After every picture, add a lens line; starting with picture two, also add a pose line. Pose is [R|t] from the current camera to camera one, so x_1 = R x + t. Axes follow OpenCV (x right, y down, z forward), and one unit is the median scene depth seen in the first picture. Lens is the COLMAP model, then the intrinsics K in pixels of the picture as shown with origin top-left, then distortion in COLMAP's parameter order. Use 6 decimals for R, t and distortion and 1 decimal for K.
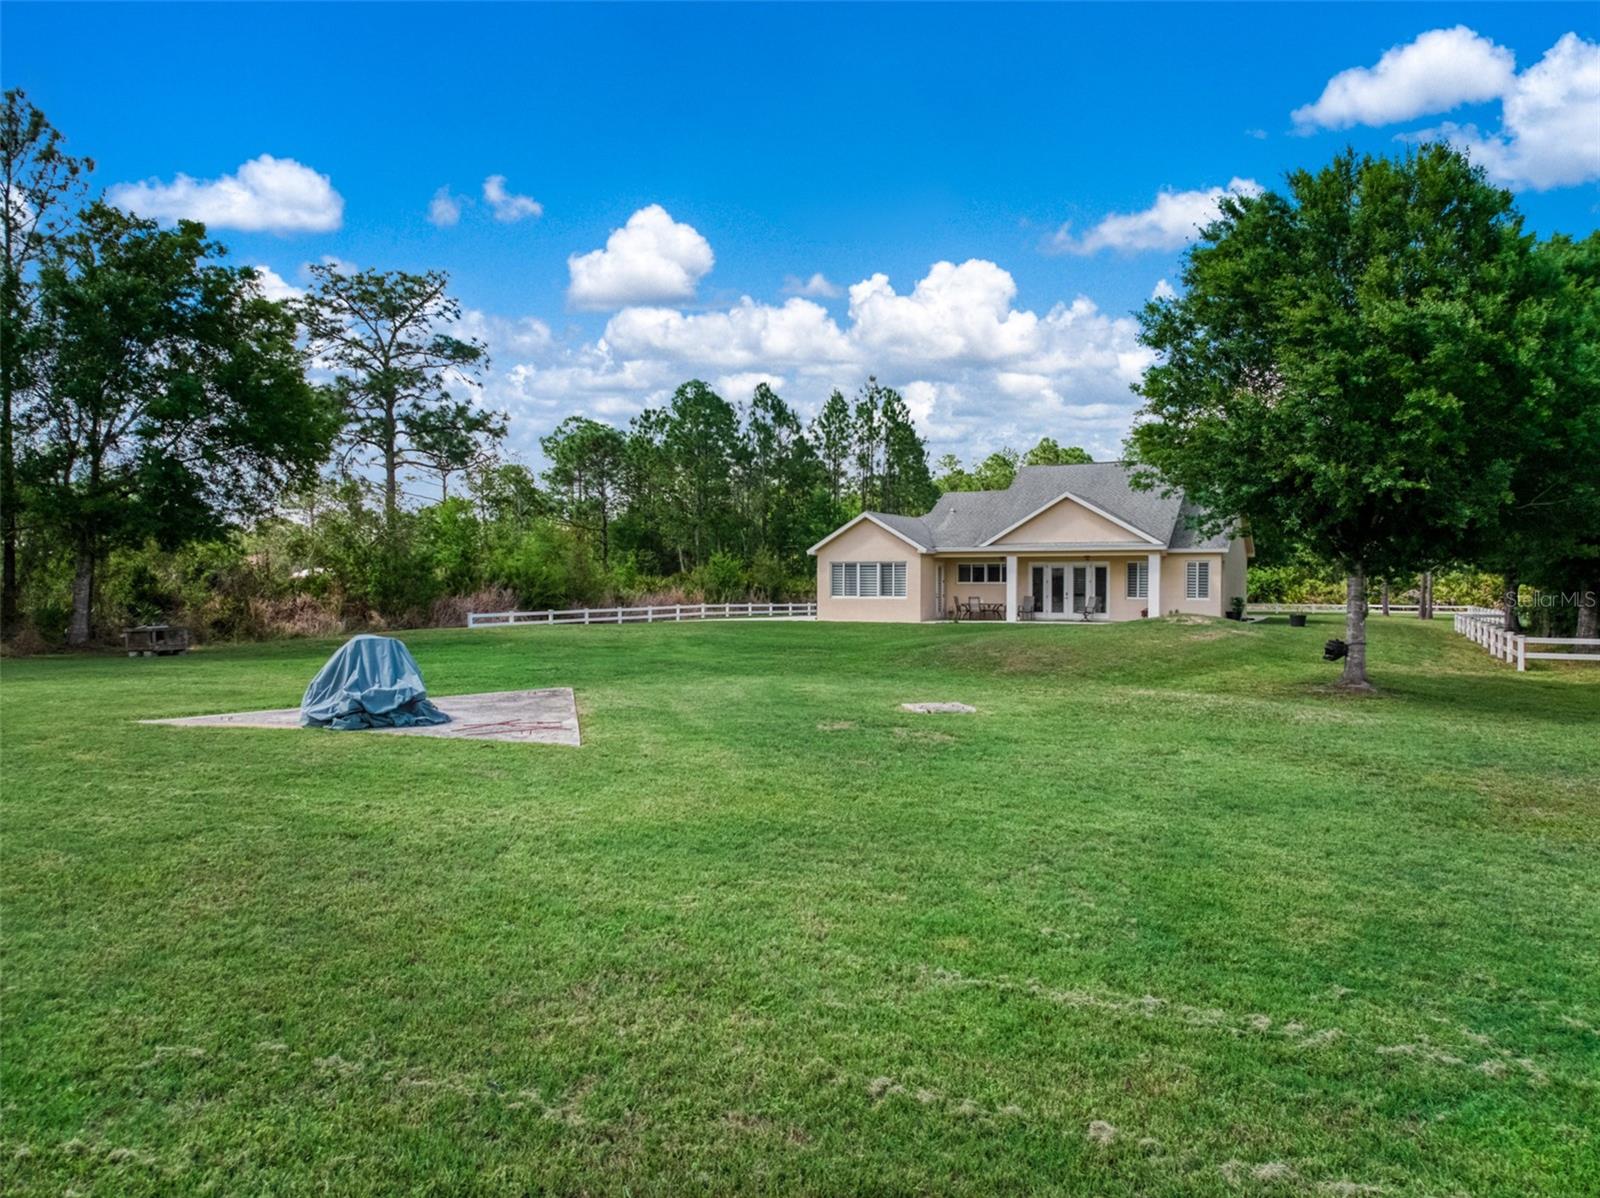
lens RADIAL K [[1079.2, 0, 800.0], [0, 1079.2, 599.0], [0, 0, 1]] dist [0.022793, -0.015764]
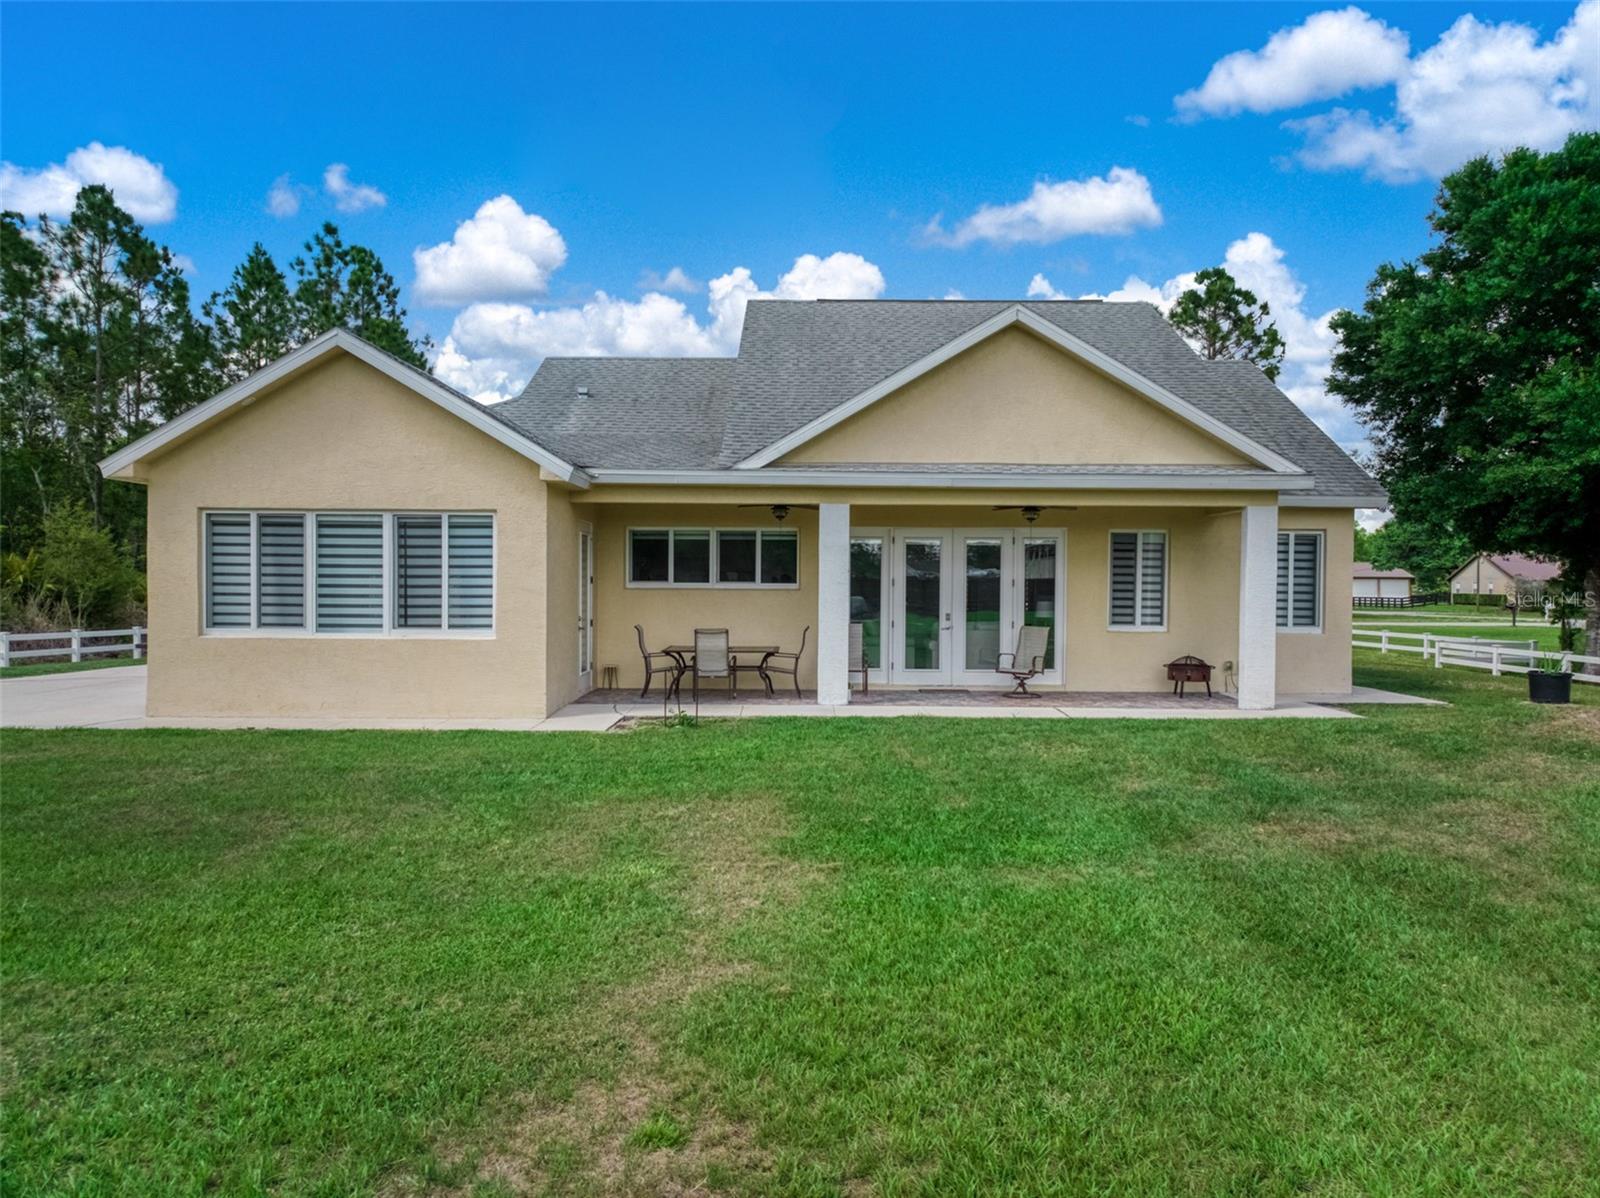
lens RADIAL K [[1072.4, 0, 800.0], [0, 1072.4, 599.0], [0, 0, 1]] dist [0.070226, -0.087063]
pose [[0.885114, -0.001443, 0.465373, 0.036138], [0.001842, 0.999998, -0.000404, -0.010705], [-0.465371, 0.001215, 0.885115, 0.703473]]
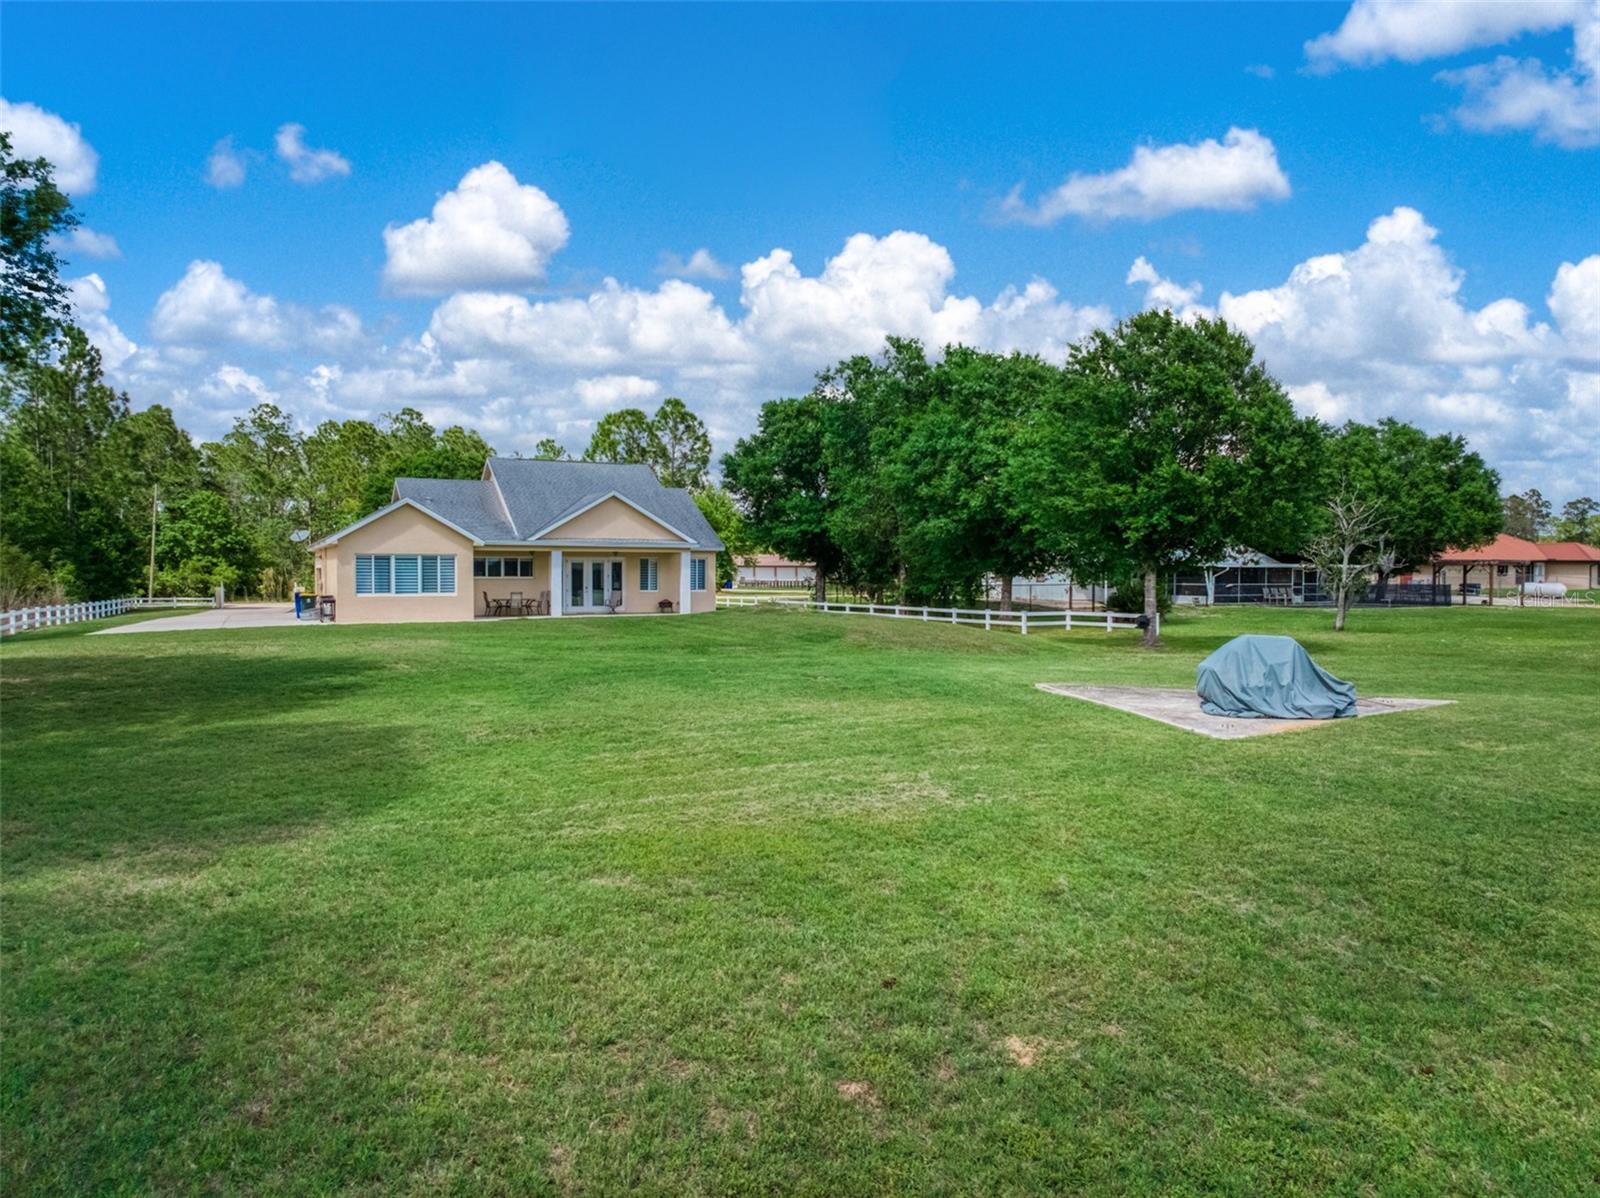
lens RADIAL K [[1079.2, 0, 800.0], [0, 1079.2, 599.0], [0, 0, 1]] dist [0.022793, -0.015764]
pose [[0.578044, -0.020656, 0.815744, -0.479646], [0.015955, 0.999775, 0.014011, -0.005351], [-0.815850, 0.004916, 0.578243, 0.232782]]
